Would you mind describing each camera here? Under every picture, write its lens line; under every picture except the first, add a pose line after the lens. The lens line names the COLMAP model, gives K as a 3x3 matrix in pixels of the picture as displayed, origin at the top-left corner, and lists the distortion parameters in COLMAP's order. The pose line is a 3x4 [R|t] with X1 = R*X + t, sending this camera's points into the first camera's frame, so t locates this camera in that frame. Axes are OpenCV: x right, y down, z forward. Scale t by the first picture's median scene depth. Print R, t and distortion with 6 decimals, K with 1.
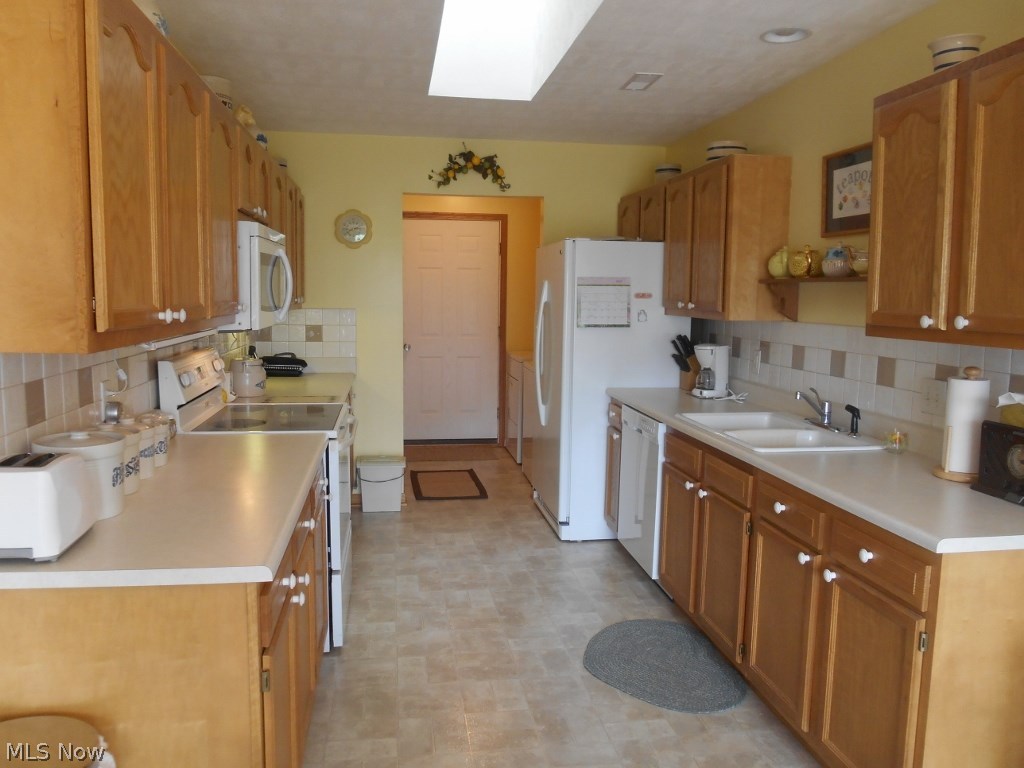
lens RADIAL K [[774.5, 0, 504.5], [0, 774.5, 383.2], [0, 0, 1]] dist [-0.045091, 0.012024]
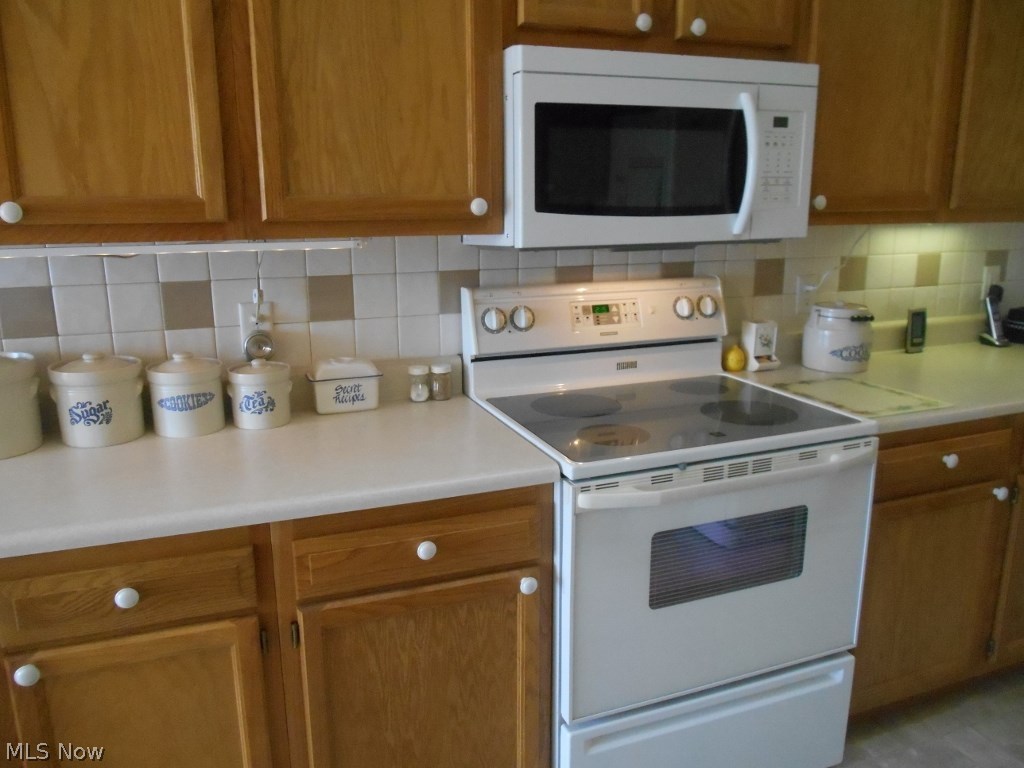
lens RADIAL K [[774.5, 0, 504.5], [0, 774.5, 383.2], [0, 0, 1]] dist [-0.045091, 0.012024]
pose [[0.213491, 0.207456, -0.954664, 0.161714], [-0.104682, 0.976425, 0.188774, -0.054216], [0.971320, 0.059634, 0.230175, 0.609061]]
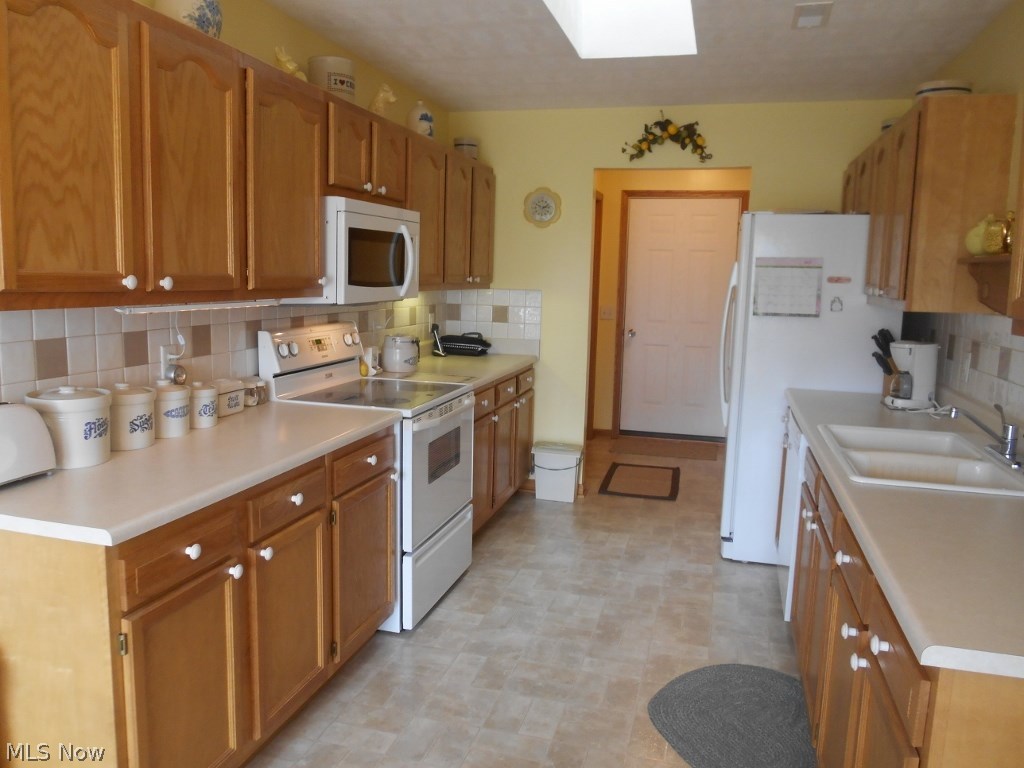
lens RADIAL K [[774.5, 0, 504.5], [0, 774.5, 383.2], [0, 0, 1]] dist [-0.045091, 0.012024]
pose [[0.913440, 0.066510, -0.401502, 0.202238], [-0.060330, 0.997785, 0.028032, -0.004634], [0.402477, -0.001383, 0.915429, 0.110544]]
